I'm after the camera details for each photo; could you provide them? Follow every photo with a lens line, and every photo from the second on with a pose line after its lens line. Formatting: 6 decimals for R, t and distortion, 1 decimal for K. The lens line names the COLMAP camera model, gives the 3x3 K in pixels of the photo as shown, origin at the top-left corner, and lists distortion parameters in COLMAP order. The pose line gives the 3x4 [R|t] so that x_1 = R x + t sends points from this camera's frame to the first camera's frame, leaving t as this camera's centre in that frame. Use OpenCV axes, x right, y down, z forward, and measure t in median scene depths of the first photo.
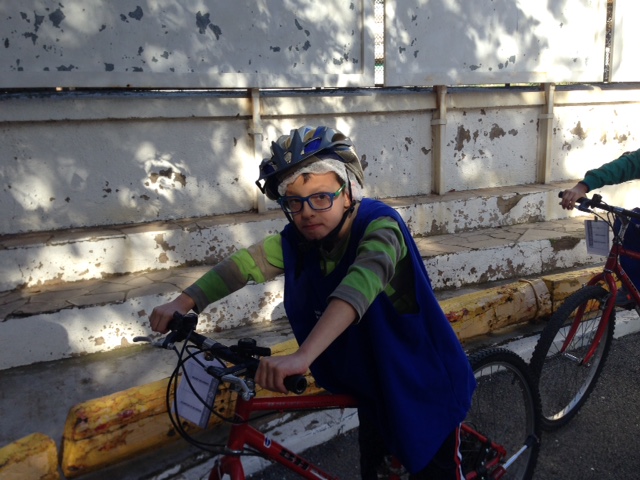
lens RADIAL K [[587.7, 0, 321.4], [0, 587.7, 237.4], [0, 0, 1]] dist [0.116842, -0.196909]
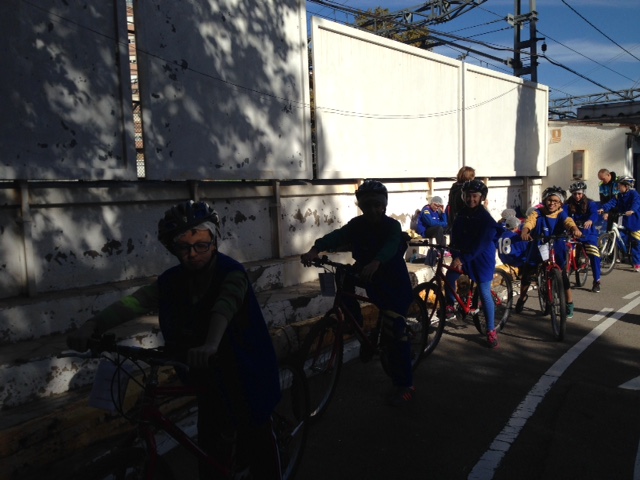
lens RADIAL K [[587.7, 0, 321.4], [0, 587.7, 237.4], [0, 0, 1]] dist [0.116842, -0.196909]
pose [[0.898084, -0.032502, 0.438621, -0.099220], [0.097916, 0.987013, -0.127347, 0.037963], [-0.428786, 0.157317, 0.889603, -0.163212]]
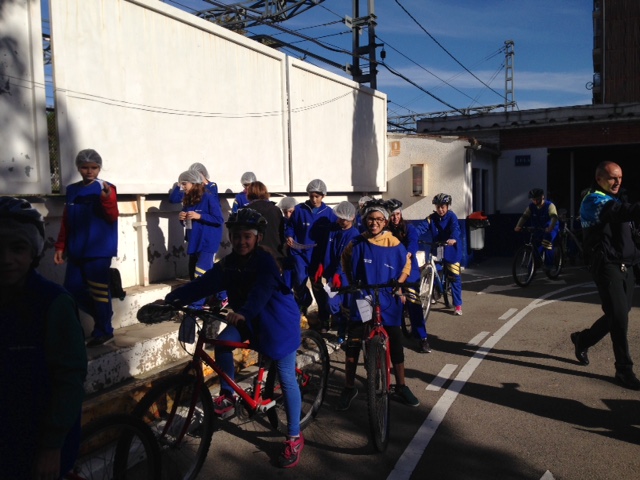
lens RADIAL K [[585.4, 0, 320.0], [0, 585.4, 240.0], [0, 0, 1]] dist [0.129135, -0.229861]
pose [[0.772529, -0.034803, 0.634025, 0.265131], [0.138752, 0.983619, -0.115070, -0.046092], [-0.619635, 0.176867, 0.764703, 0.113149]]
